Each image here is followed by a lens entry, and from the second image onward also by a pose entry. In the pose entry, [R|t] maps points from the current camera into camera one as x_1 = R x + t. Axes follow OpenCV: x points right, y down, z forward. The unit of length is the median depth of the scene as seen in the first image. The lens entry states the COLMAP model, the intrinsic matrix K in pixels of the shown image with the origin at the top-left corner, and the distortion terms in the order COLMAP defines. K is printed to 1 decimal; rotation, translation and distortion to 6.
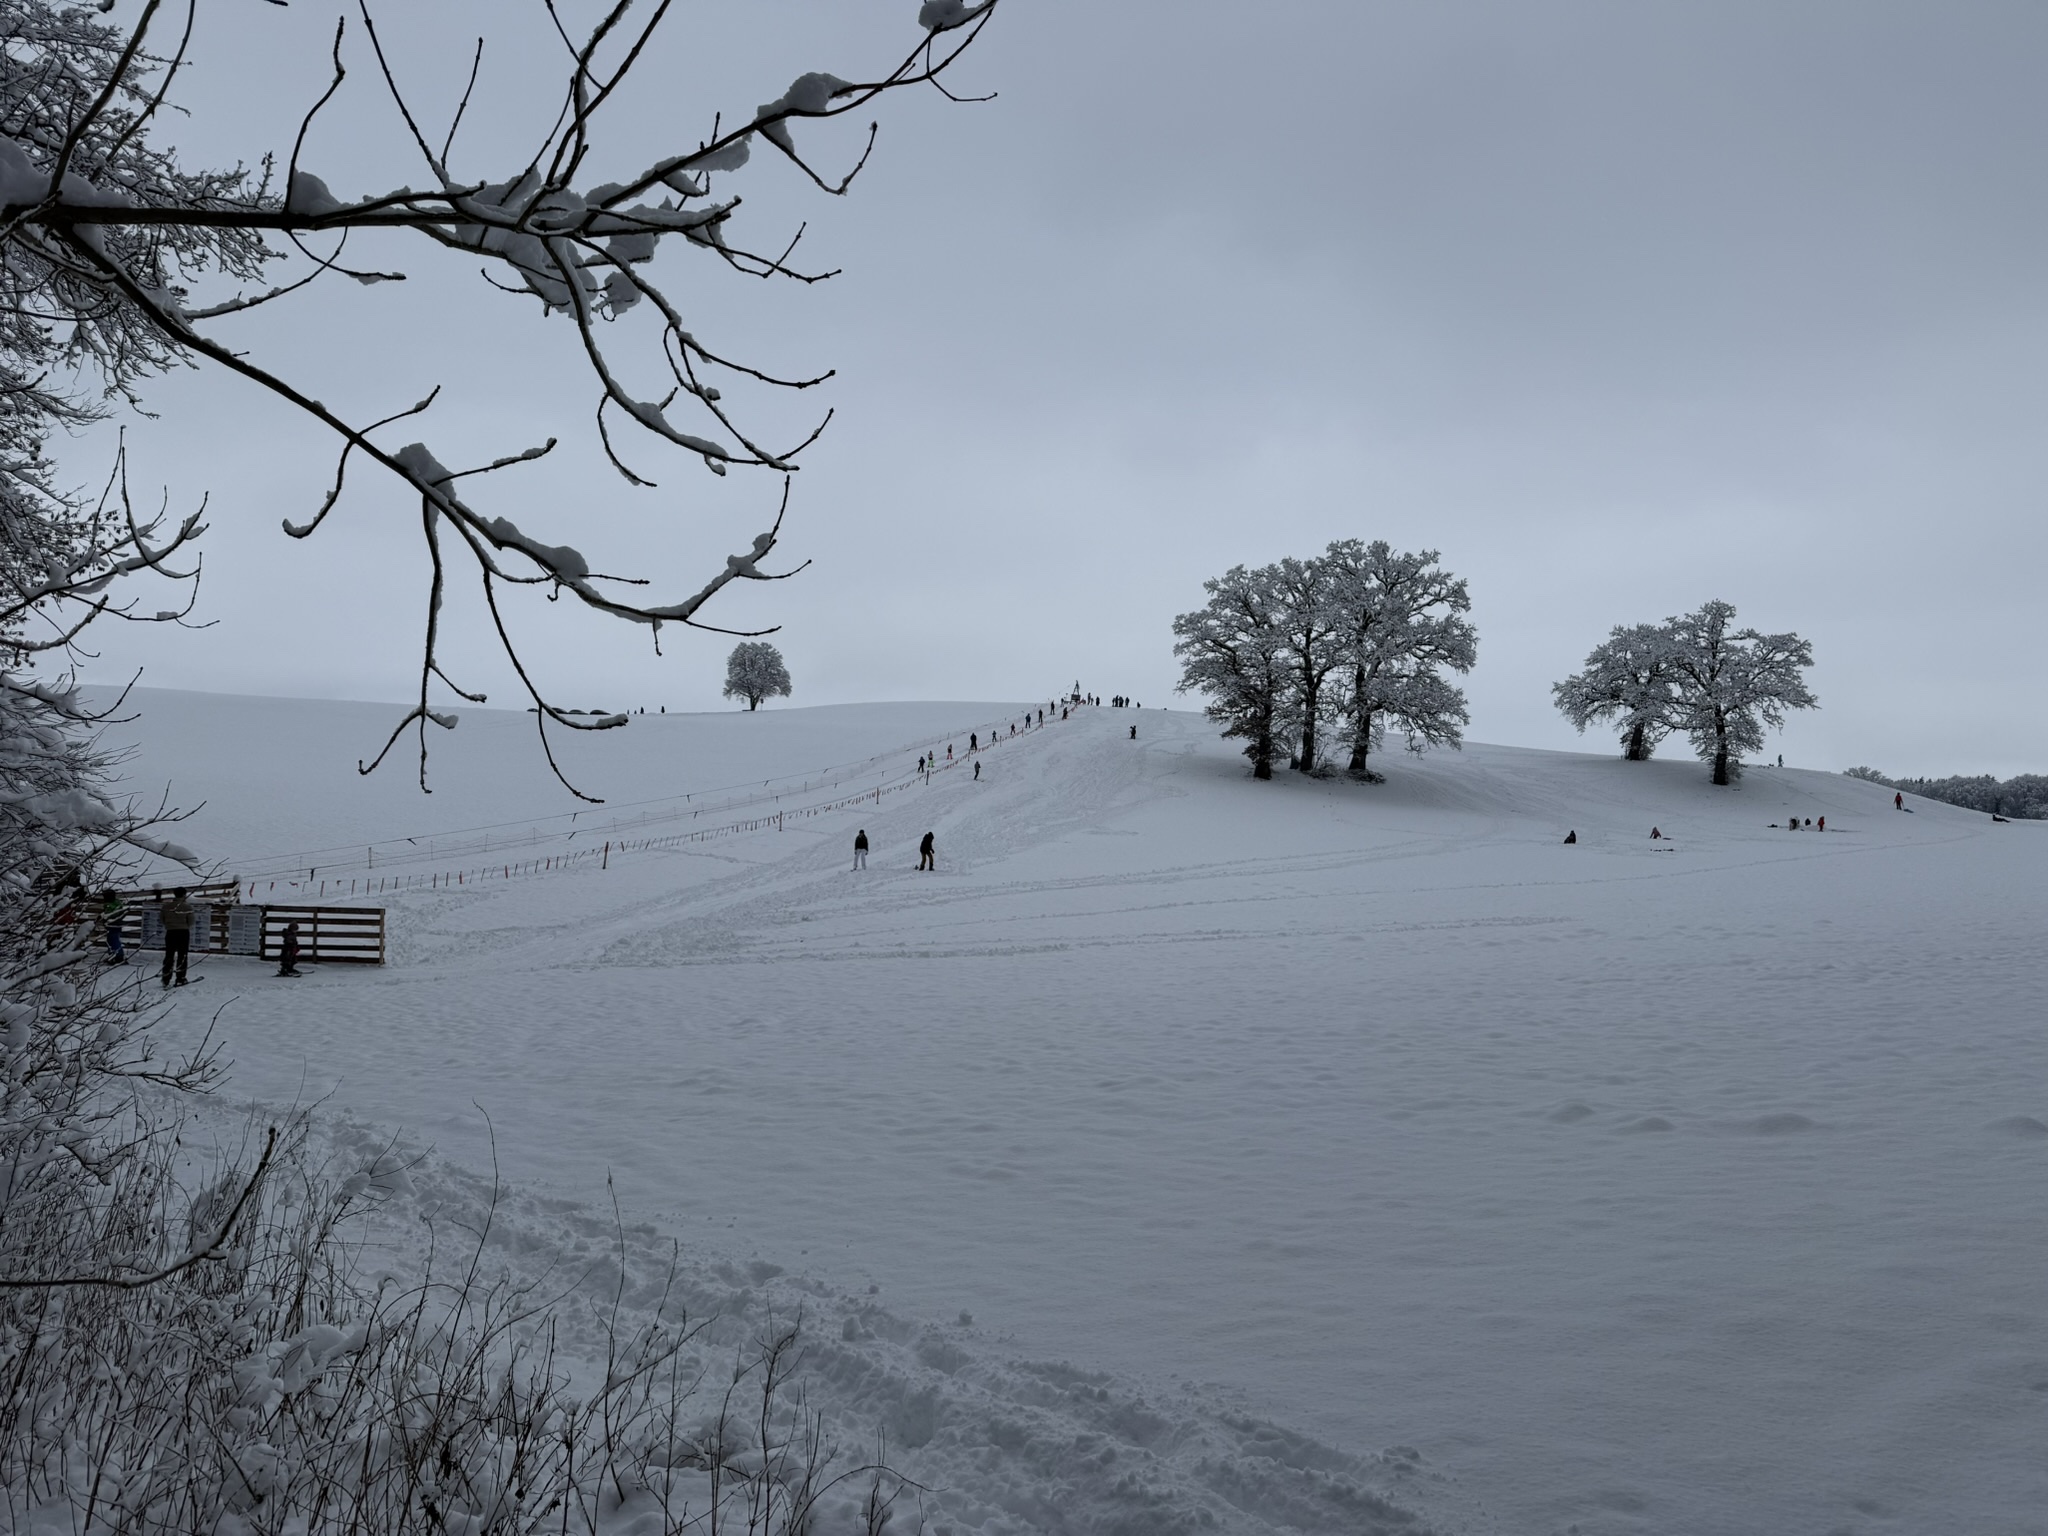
lens RADIAL K [[1430.2, 0, 1011.8], [0, 1430.2, 771.7], [0, 0, 1]] dist [0.034967, -0.052925]
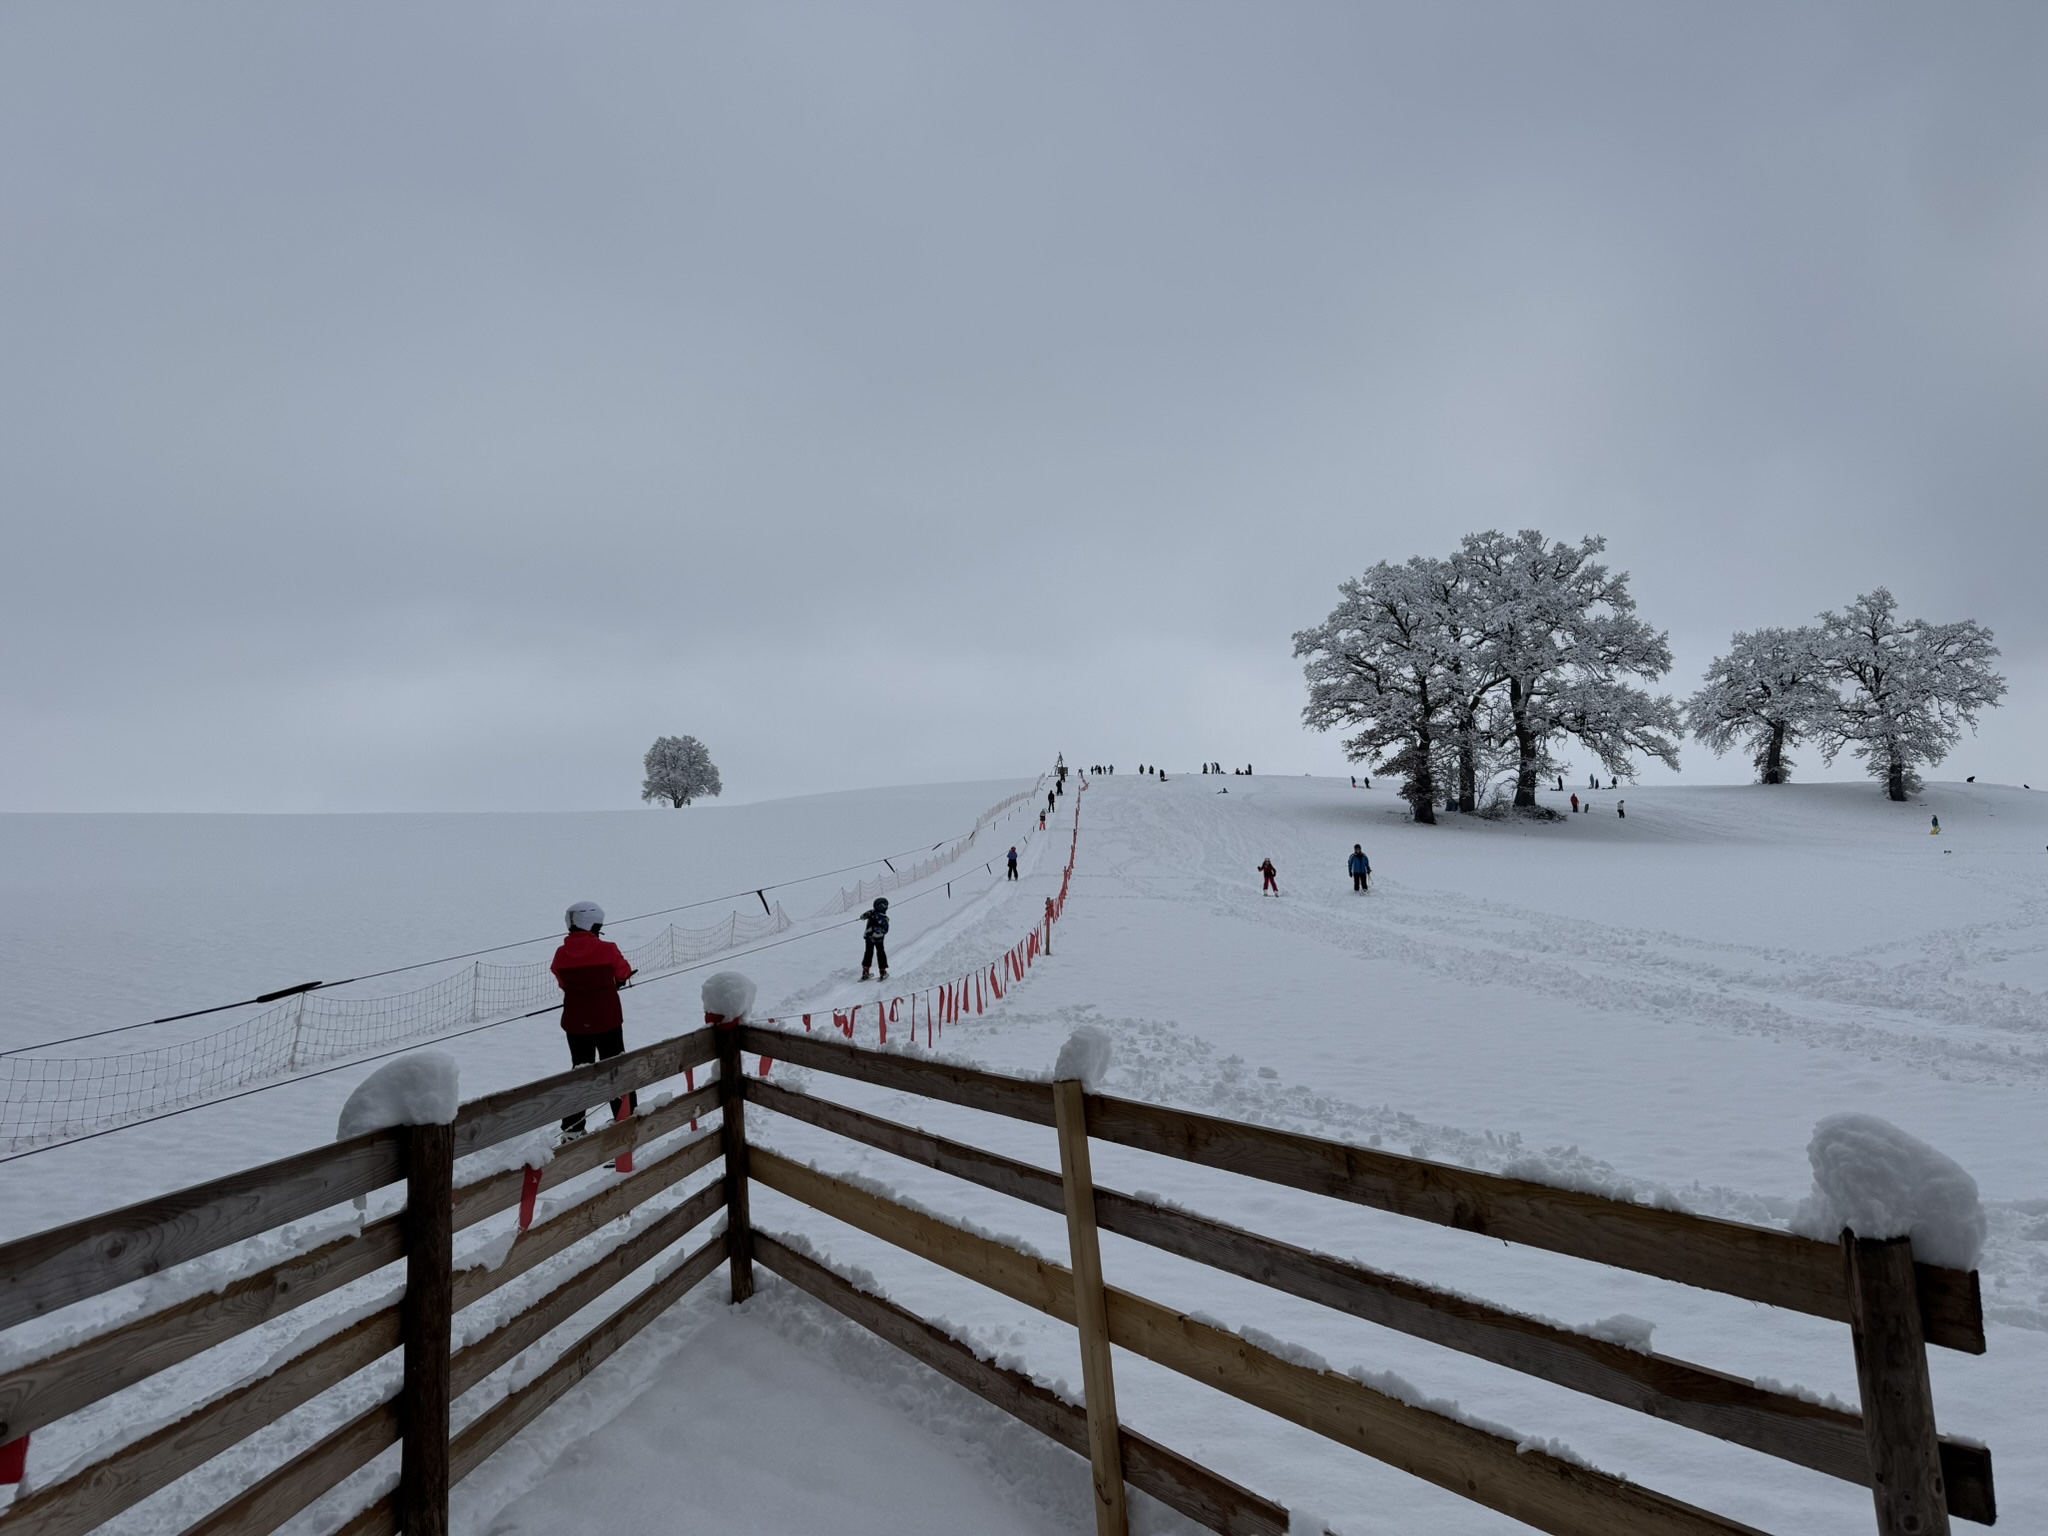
lens RADIAL K [[1430.2, 0, 1026.1], [0, 1430.2, 794.5], [0, 0, 1]] dist [0.034967, -0.052925]
pose [[0.990914, -0.064879, 0.117817, -0.129446], [0.071884, 0.995828, -0.056210, 0.016007], [-0.113678, 0.064168, 0.991443, 0.206829]]
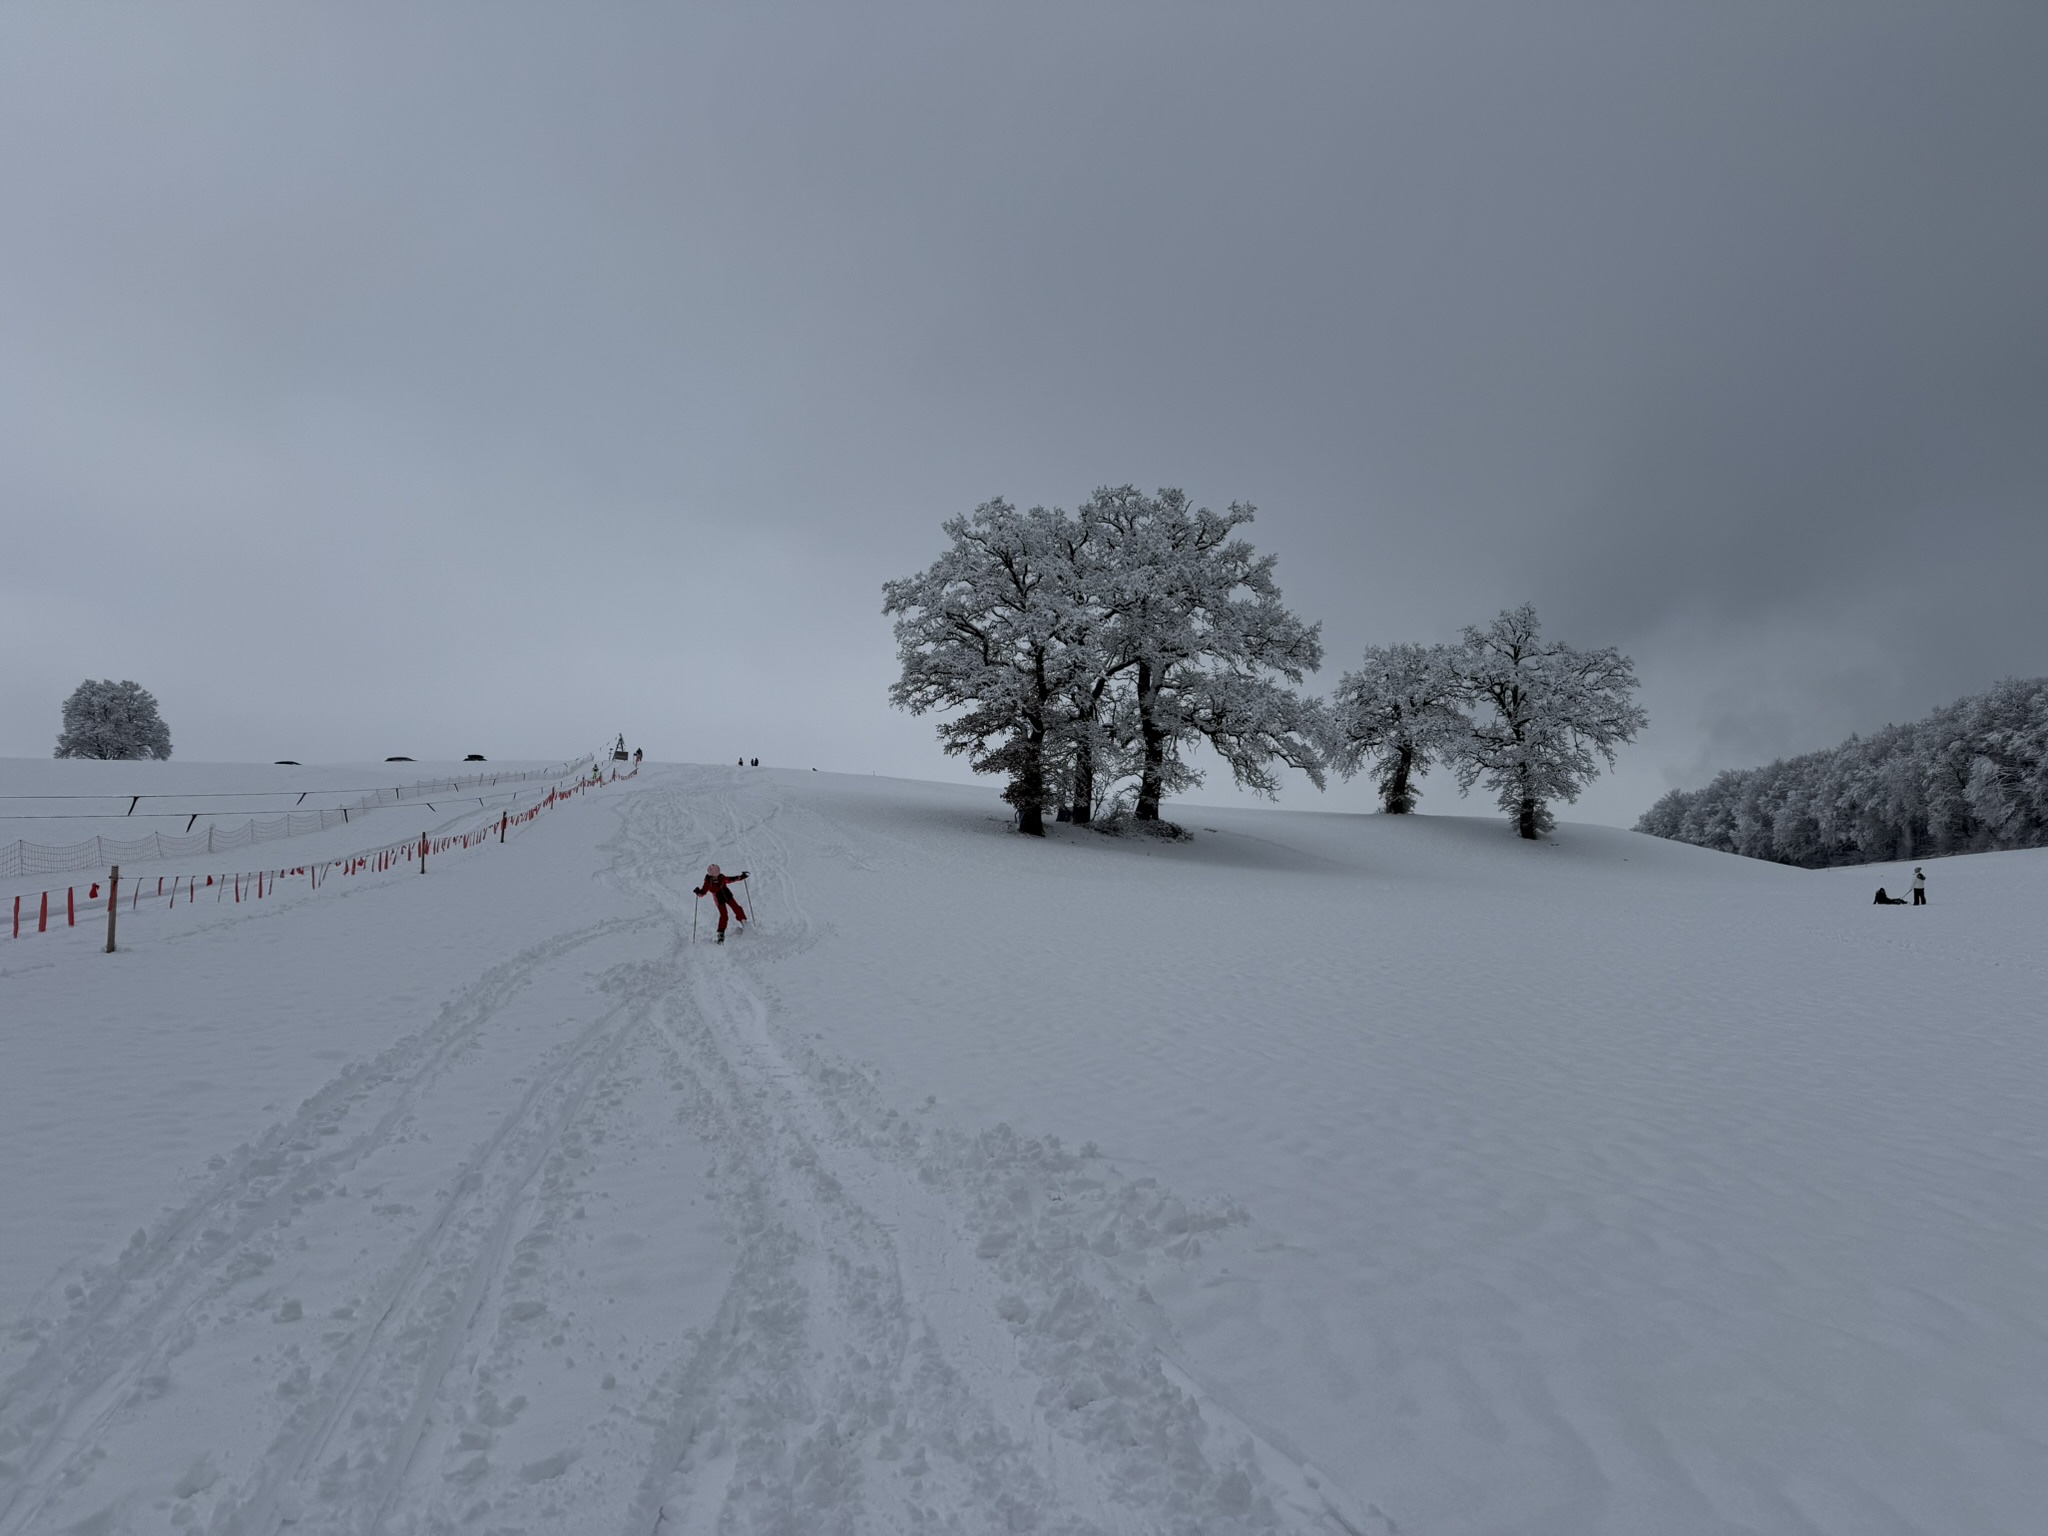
lens RADIAL K [[1430.2, 0, 1016.3], [0, 1430.2, 771.1], [0, 0, 1]] dist [0.034967, -0.052925]
pose [[0.927573, 0.001376, 0.373640, -0.063784], [0.026222, 0.997288, -0.068770, 0.018451], [-0.372721, 0.073587, 0.925021, 0.377014]]
